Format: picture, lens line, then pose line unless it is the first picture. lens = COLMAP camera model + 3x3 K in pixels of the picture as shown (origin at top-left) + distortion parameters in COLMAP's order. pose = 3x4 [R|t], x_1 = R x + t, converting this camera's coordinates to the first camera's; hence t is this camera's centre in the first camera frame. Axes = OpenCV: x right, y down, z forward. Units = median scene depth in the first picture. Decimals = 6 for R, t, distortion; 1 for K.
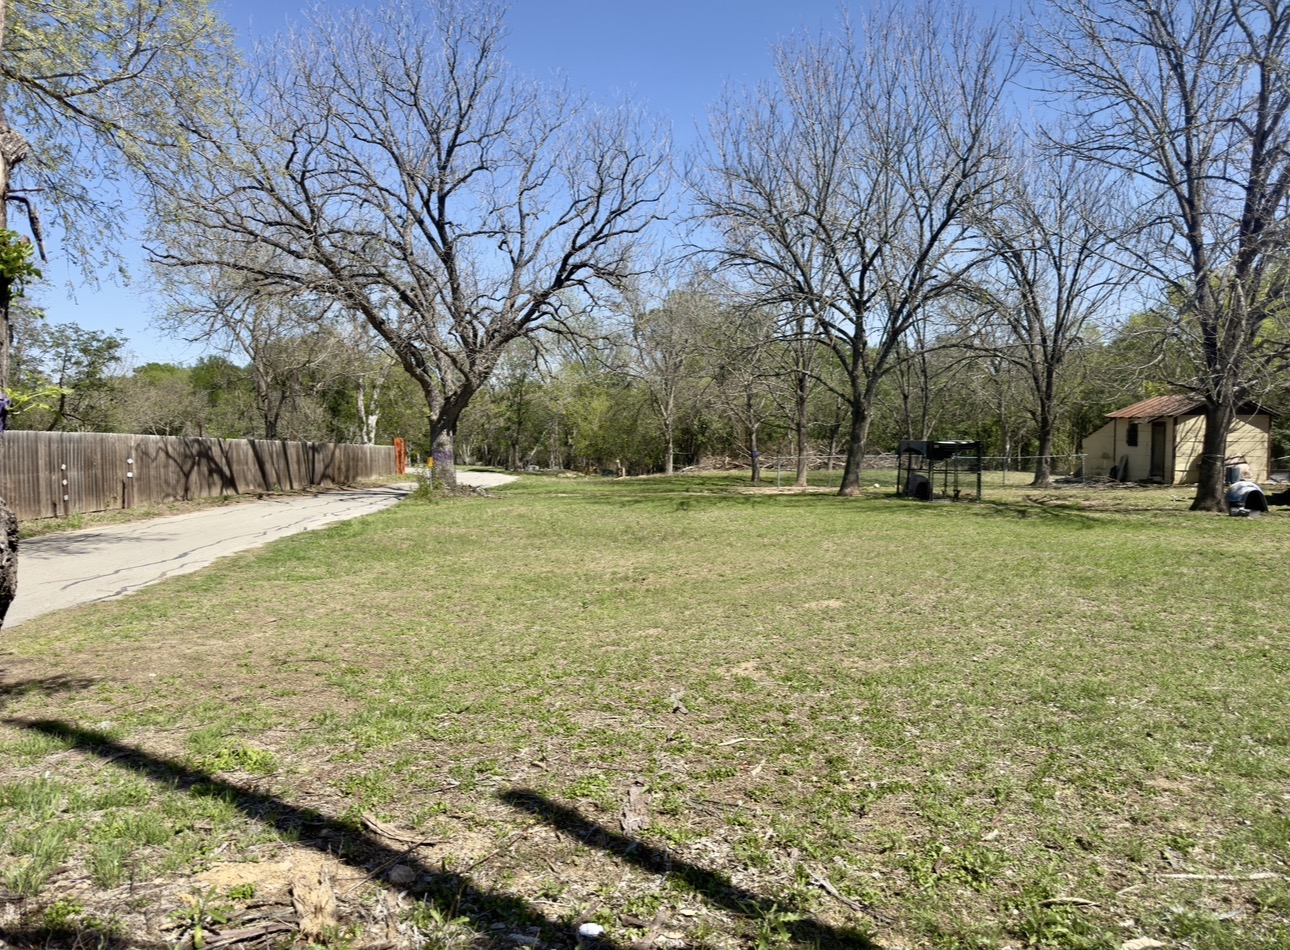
lens RADIAL K [[926.7, 0, 650.7], [0, 926.7, 482.5], [0, 0, 1]] dist [0.092849, -0.120116]
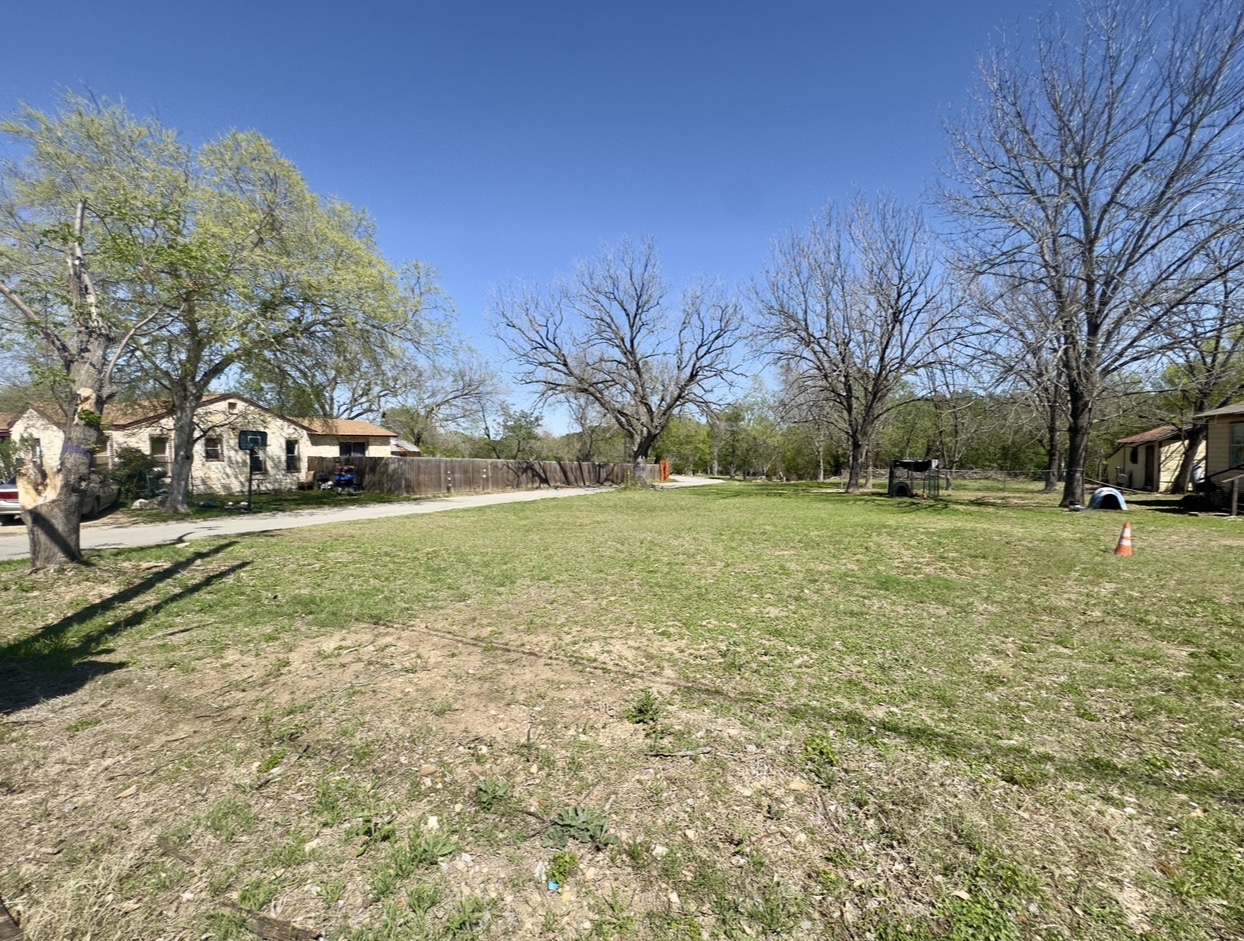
lens RADIAL K [[523.2, 0, 622.9], [0, 523.2, 481.0], [0, 0, 1]] dist [-0.000713, -0.000004]
pose [[0.893401, 0.012555, -0.449085, 0.263017], [-0.016598, 0.999849, -0.005067, 0.003659], [0.448953, 0.011981, 0.893475, -0.009166]]
